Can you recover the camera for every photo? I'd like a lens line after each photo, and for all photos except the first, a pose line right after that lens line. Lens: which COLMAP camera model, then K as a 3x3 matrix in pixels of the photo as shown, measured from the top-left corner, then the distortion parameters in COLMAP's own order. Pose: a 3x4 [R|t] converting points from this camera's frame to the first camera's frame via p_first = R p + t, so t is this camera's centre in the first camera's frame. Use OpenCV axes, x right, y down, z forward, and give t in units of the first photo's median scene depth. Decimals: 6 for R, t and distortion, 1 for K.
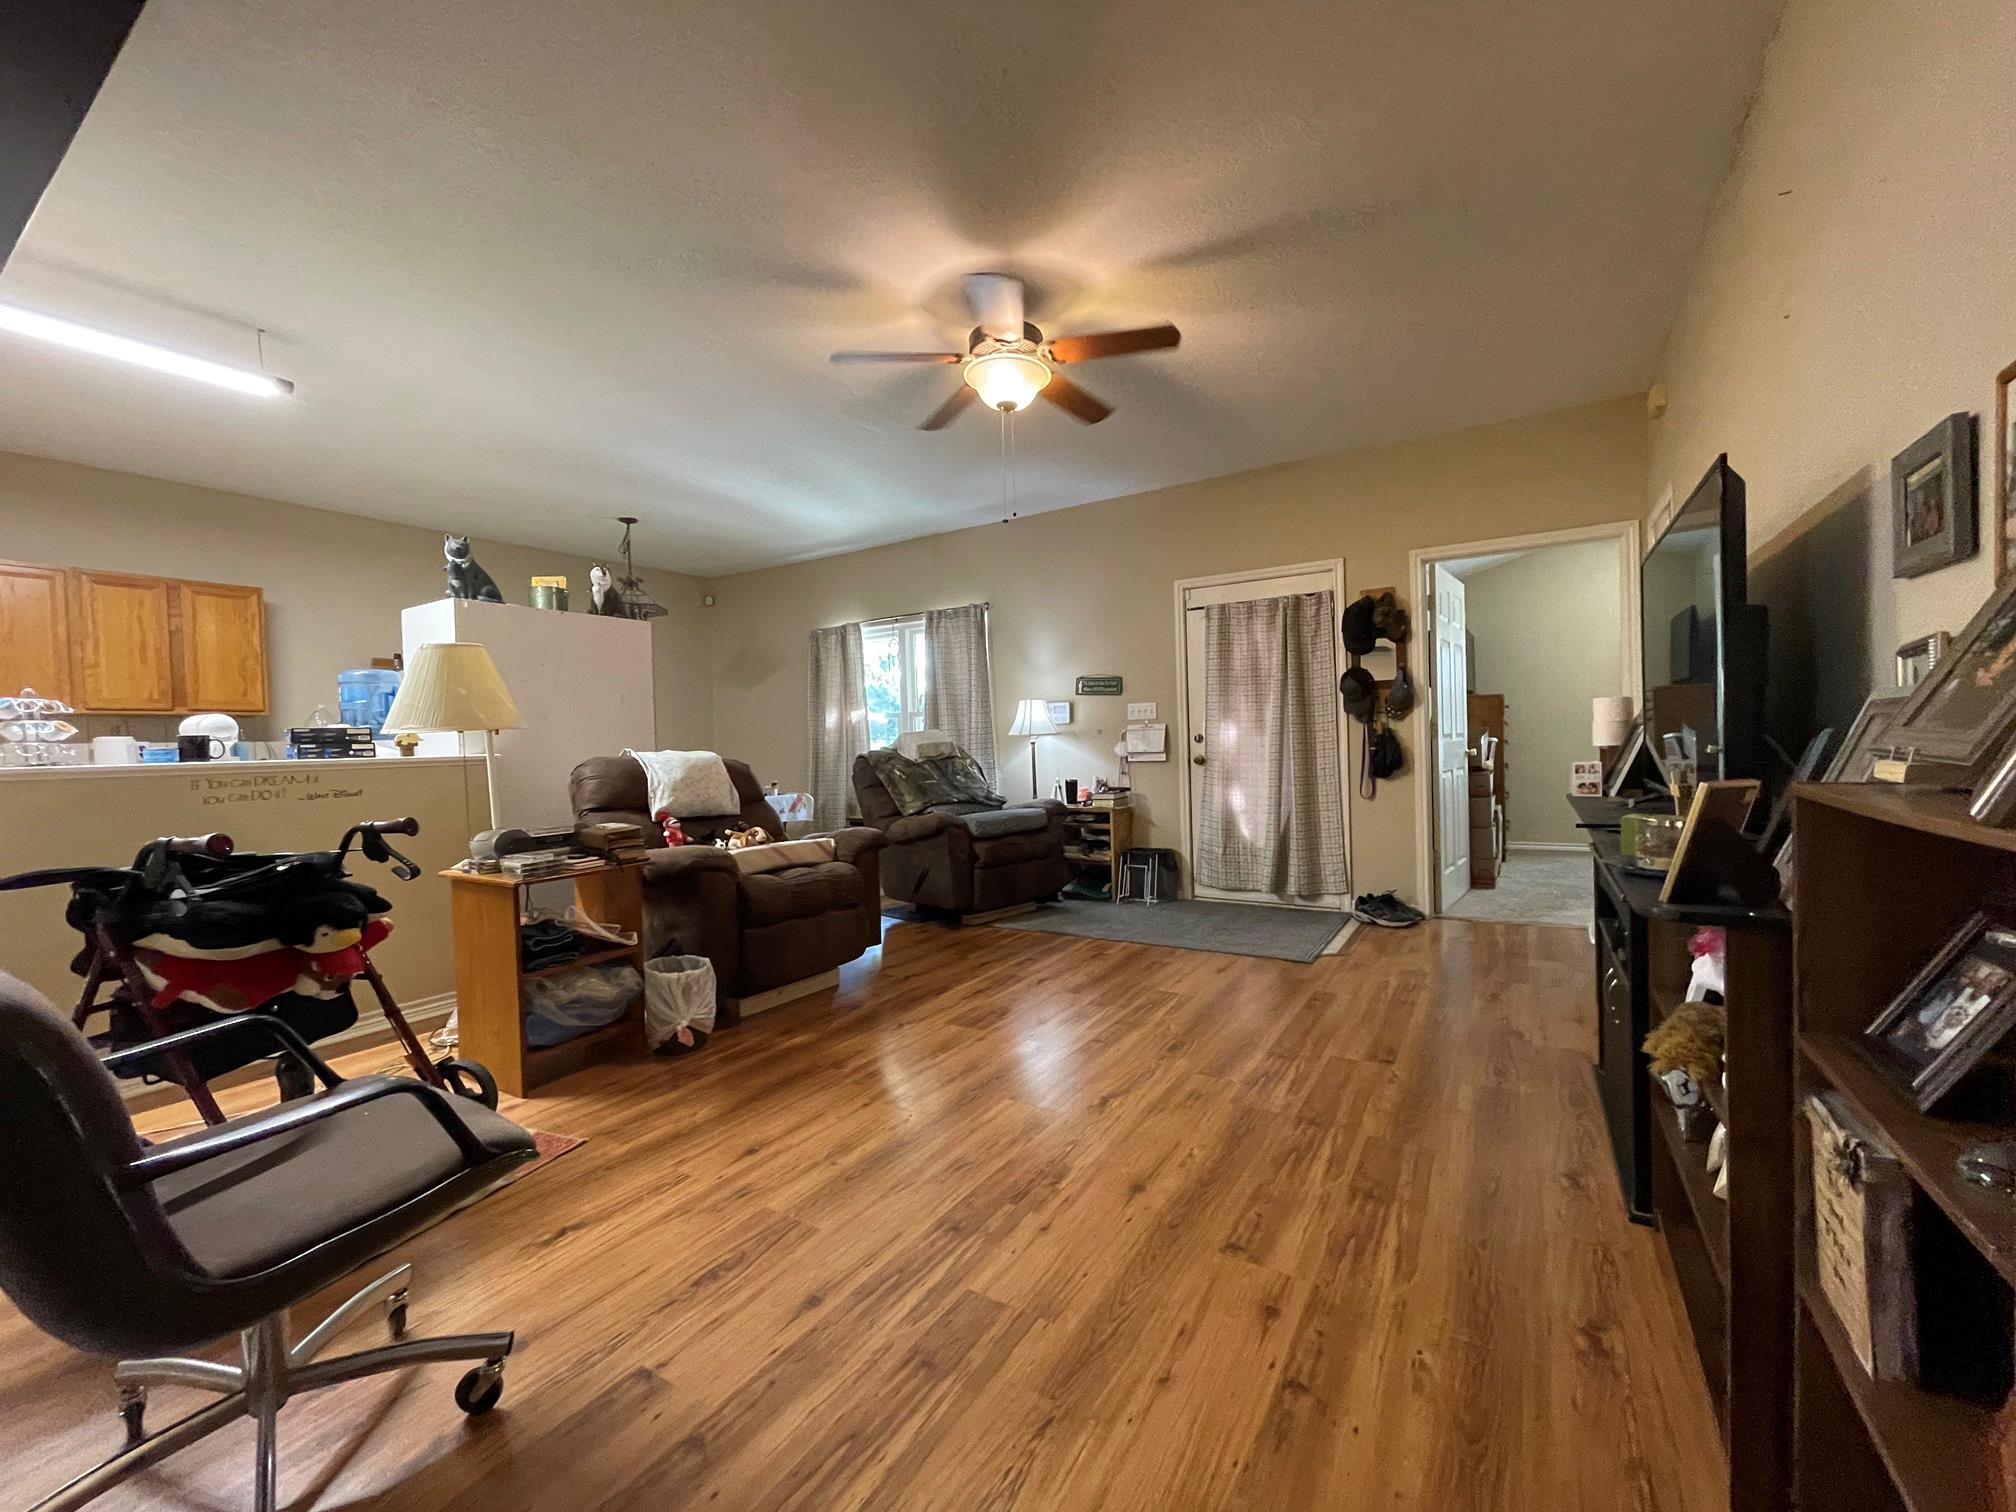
lens RADIAL K [[815.9, 0, 1008.0], [0, 815.9, 756.0], [0, 0, 1]] dist [-0.020043, 0.012167]
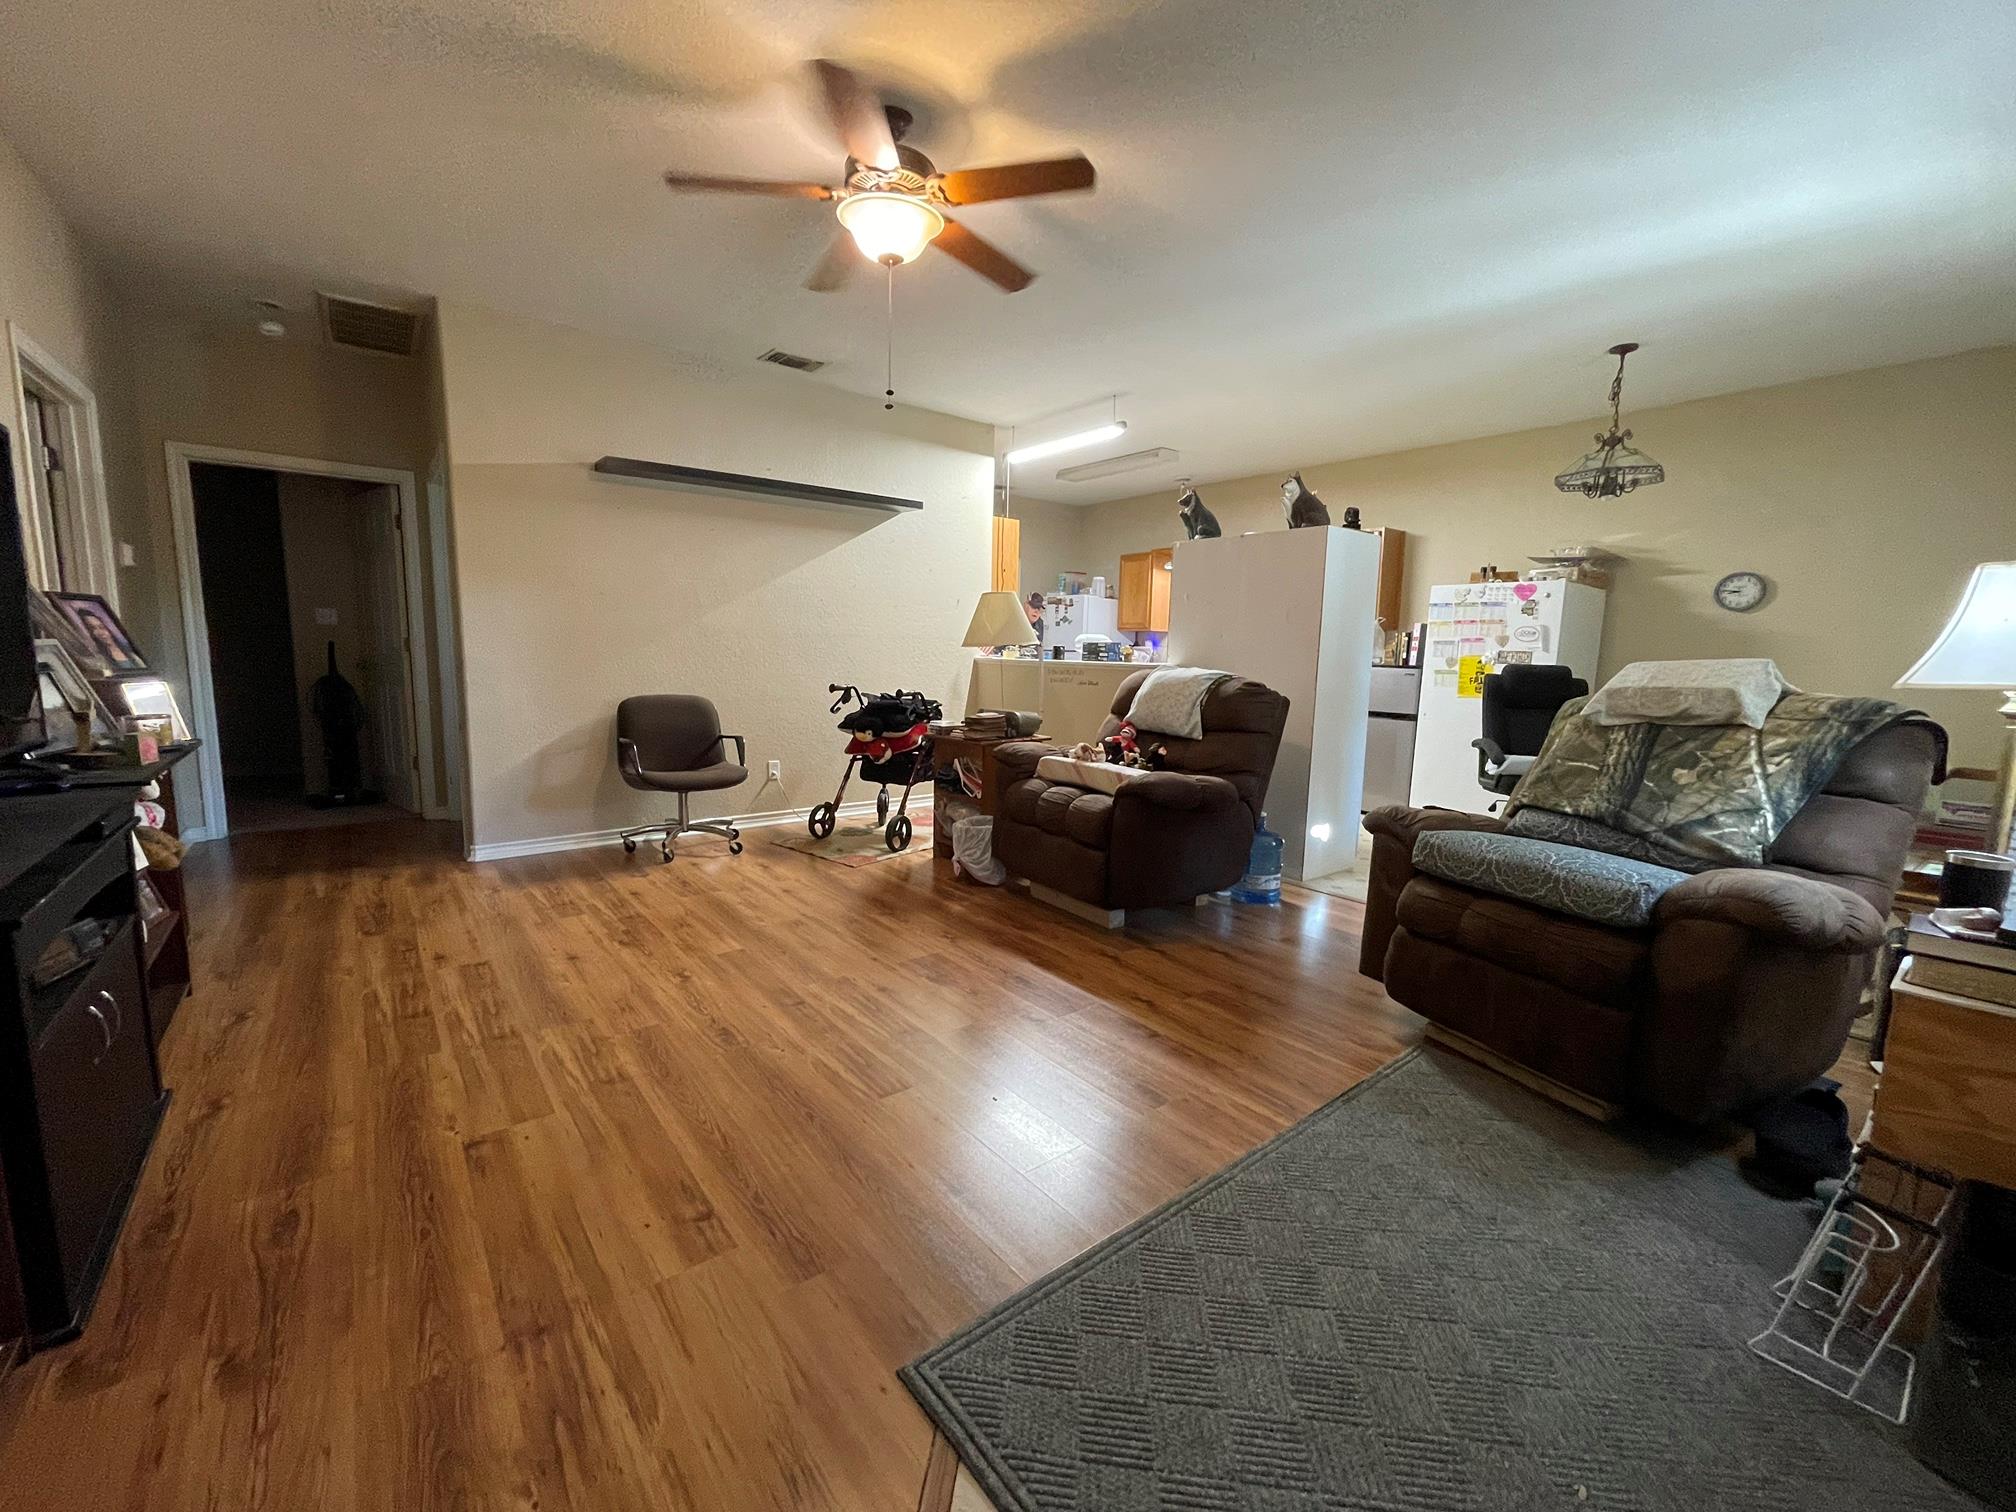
lens RADIAL K [[815.9, 0, 1008.0], [0, 815.9, 756.0], [0, 0, 1]] dist [-0.020043, 0.012167]
pose [[-0.327544, 0.145066, -0.933633, 1.189491], [-0.030929, 0.985967, 0.164049, -0.107738], [0.944330, 0.082610, -0.318460, 2.106975]]
